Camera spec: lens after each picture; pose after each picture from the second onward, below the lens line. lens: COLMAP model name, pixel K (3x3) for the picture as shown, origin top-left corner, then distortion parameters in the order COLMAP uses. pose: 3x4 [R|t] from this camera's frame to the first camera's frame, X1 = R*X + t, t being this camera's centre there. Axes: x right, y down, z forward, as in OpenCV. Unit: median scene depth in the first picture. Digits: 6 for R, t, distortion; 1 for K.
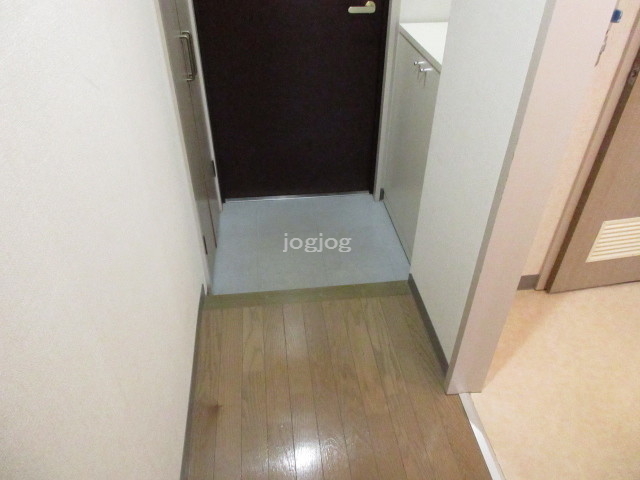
lens RADIAL K [[477.1, 0, 320.0], [0, 477.1, 240.0], [0, 0, 1]] dist [0.007892, -0.001679]
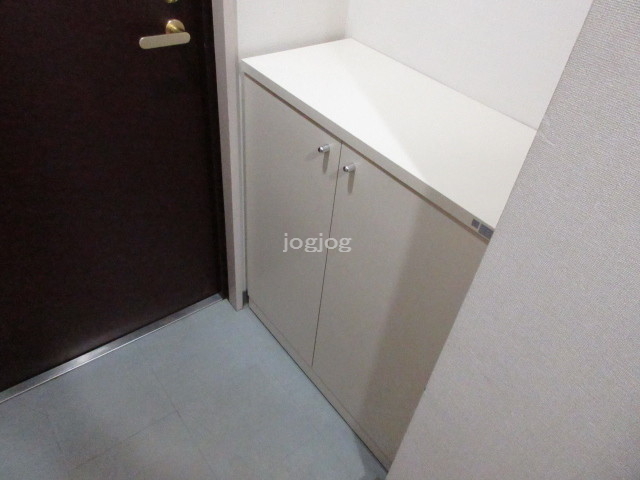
lens RADIAL K [[477.1, 0, 320.0], [0, 477.1, 240.0], [0, 0, 1]] dist [0.007892, -0.001679]
pose [[0.855937, -0.286688, 0.430328, -0.055496], [0.247874, 0.957864, 0.145107, -0.302665], [-0.453796, -0.017535, 0.890933, 0.446377]]
